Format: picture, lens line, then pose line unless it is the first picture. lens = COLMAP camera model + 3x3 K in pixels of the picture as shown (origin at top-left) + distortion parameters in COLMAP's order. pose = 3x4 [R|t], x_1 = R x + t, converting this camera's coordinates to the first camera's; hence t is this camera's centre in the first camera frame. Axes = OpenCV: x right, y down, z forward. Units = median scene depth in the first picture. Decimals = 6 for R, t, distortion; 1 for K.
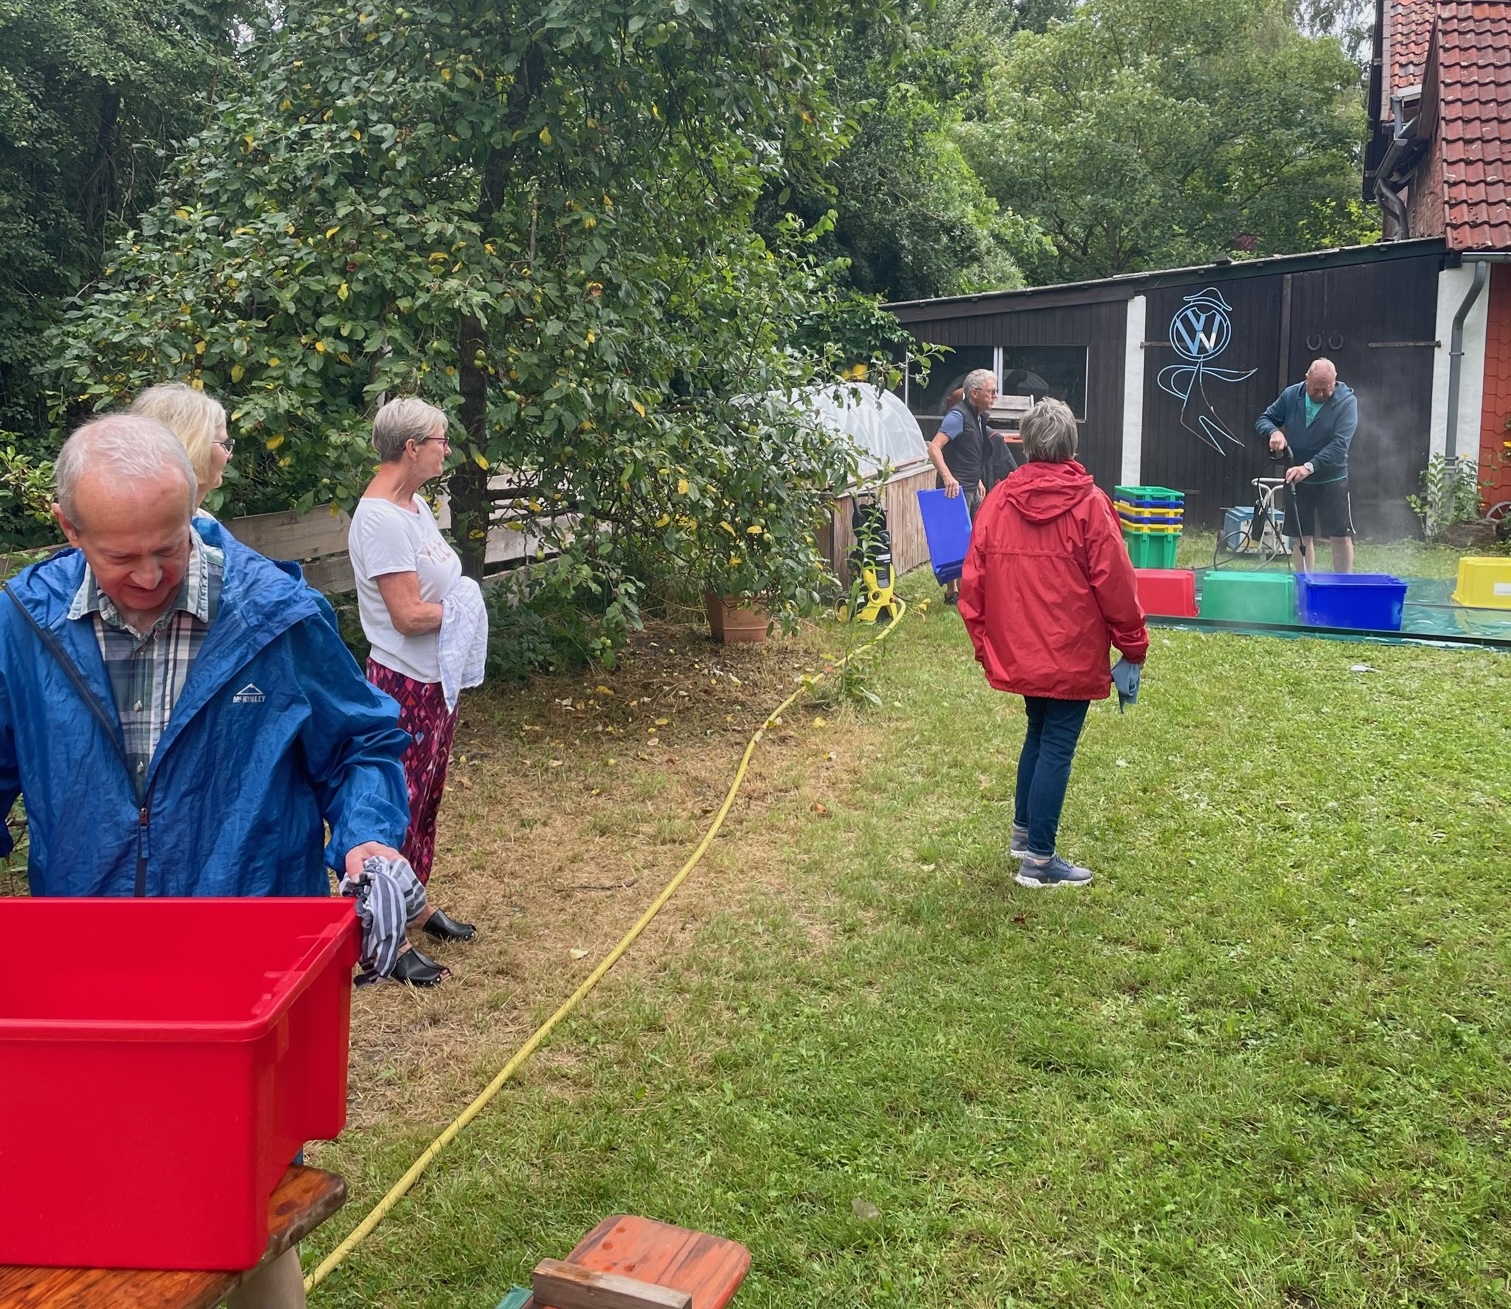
lens RADIAL K [[1430.0, 0, 753.8], [0, 1430.0, 655.2], [0, 0, 1]] dist [0.003048, 0.100295]
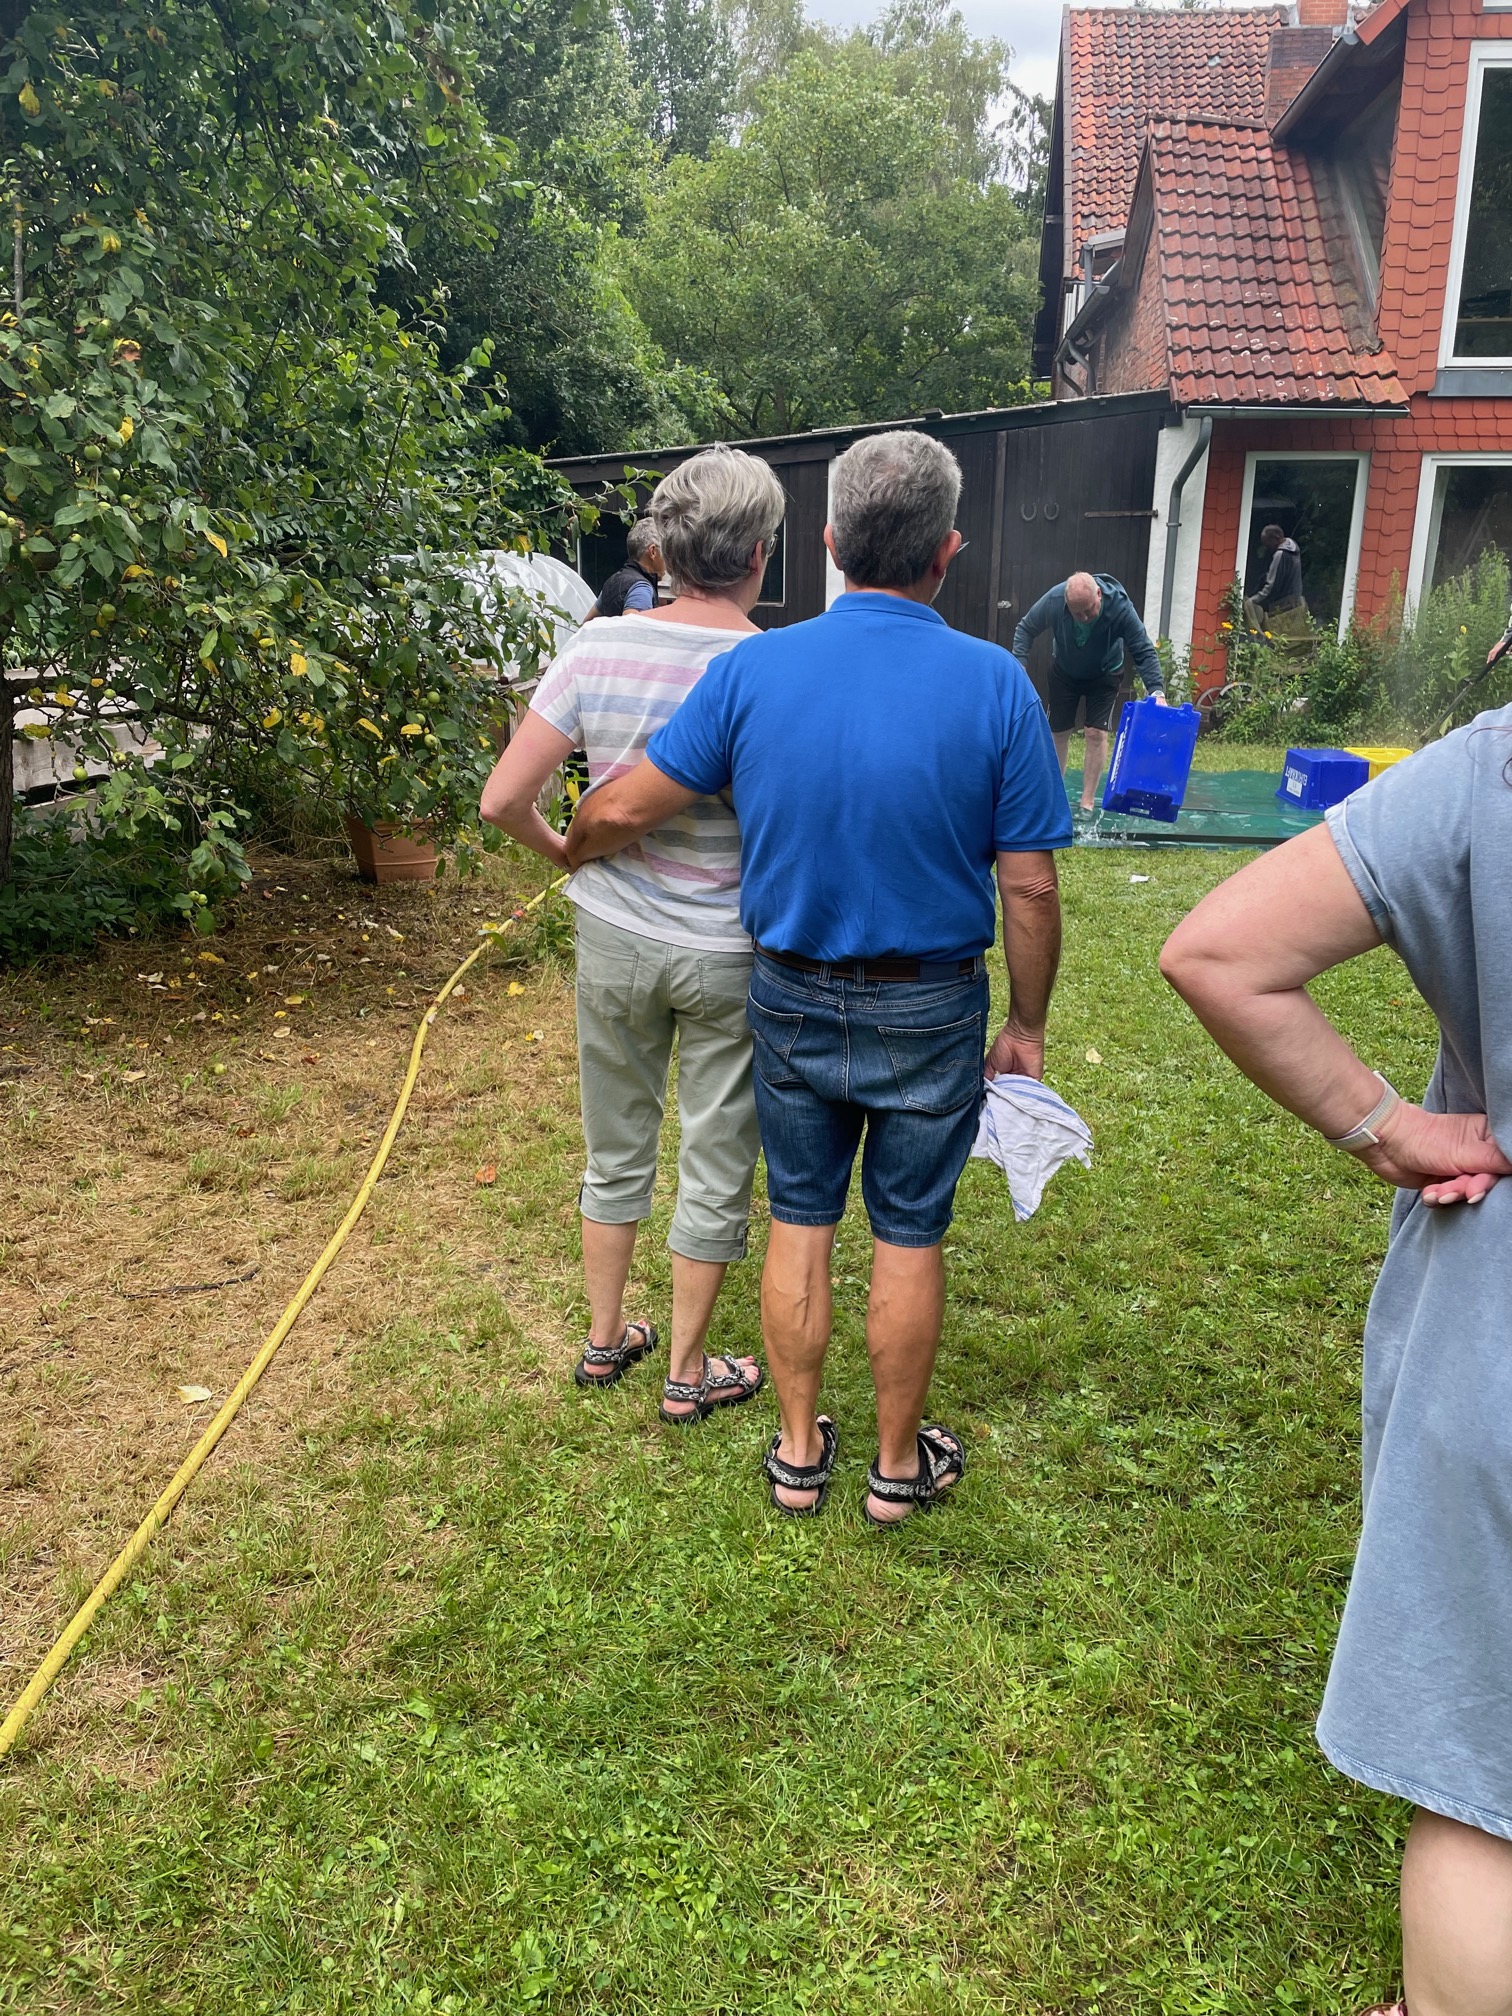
lens RADIAL K [[1553.9, 0, 762.4], [0, 1553.9, 980.0], [0, 0, 1]] dist [0.092524, -0.082158]
pose [[0.975026, -0.058148, 0.214341, -0.002640], [0.043355, 0.996383, 0.073084, -0.012399], [-0.217816, -0.061966, 0.974021, 0.186570]]
